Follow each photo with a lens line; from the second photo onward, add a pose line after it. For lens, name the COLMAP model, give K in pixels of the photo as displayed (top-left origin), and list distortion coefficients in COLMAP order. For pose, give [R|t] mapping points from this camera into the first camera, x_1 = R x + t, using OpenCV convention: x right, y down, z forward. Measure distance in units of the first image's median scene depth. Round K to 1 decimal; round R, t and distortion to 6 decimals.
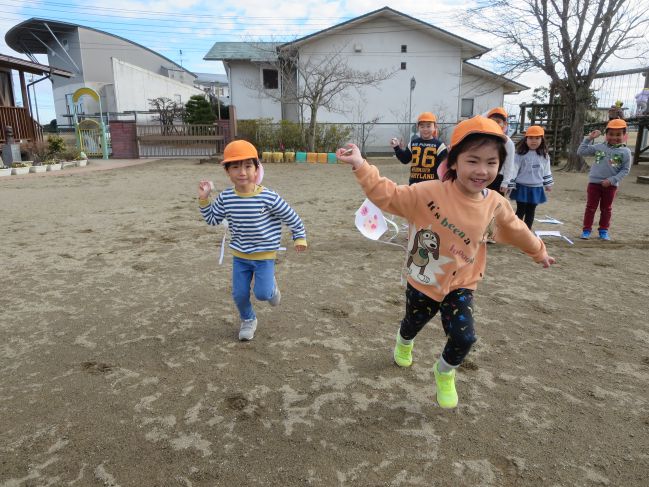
lens RADIAL K [[470.7, 0, 324.5], [0, 470.7, 243.5], [0, 0, 1]] dist [-0.010404, -0.003387]
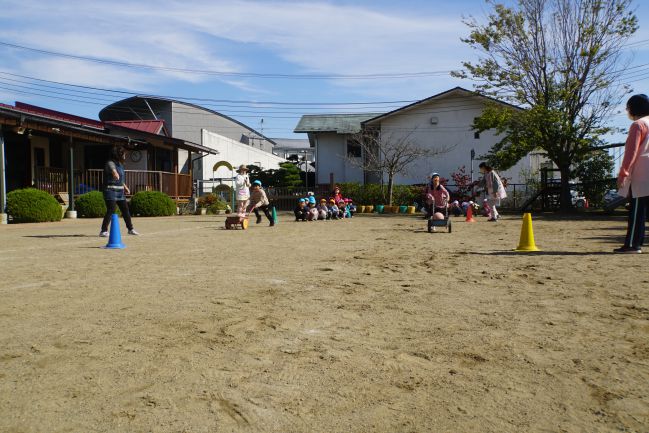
lens RADIAL K [[600.6, 0, 324.5], [0, 600.6, 216.5], [0, 0, 1]] dist [0.002511, 0.003205]
pose [[0.989277, -0.001683, -0.146042, 0.016368], [-0.028678, 0.978230, -0.205531, 0.077580], [0.143209, 0.207515, 0.967692, -0.272851]]
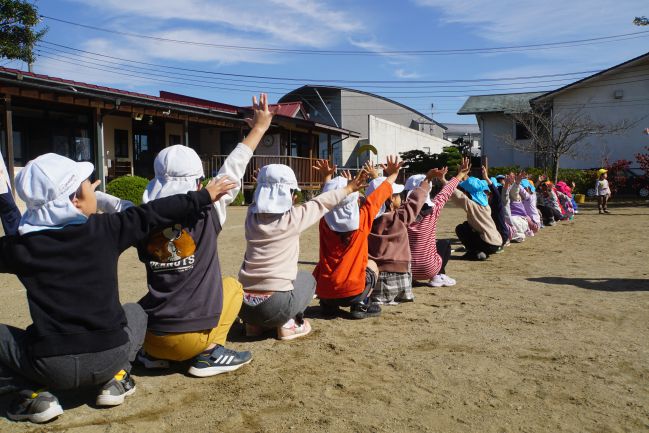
lens RADIAL K [[579.8, 0, 324.5], [0, 579.8, 216.5], [0, 0, 1]] dist [-0.156837, 0.253485]
pose [[0.898446, 0.014584, -0.438842, 0.031564], [-0.094726, 0.982351, -0.161287, 0.052805], [0.428744, 0.186477, 0.883971, -0.173007]]
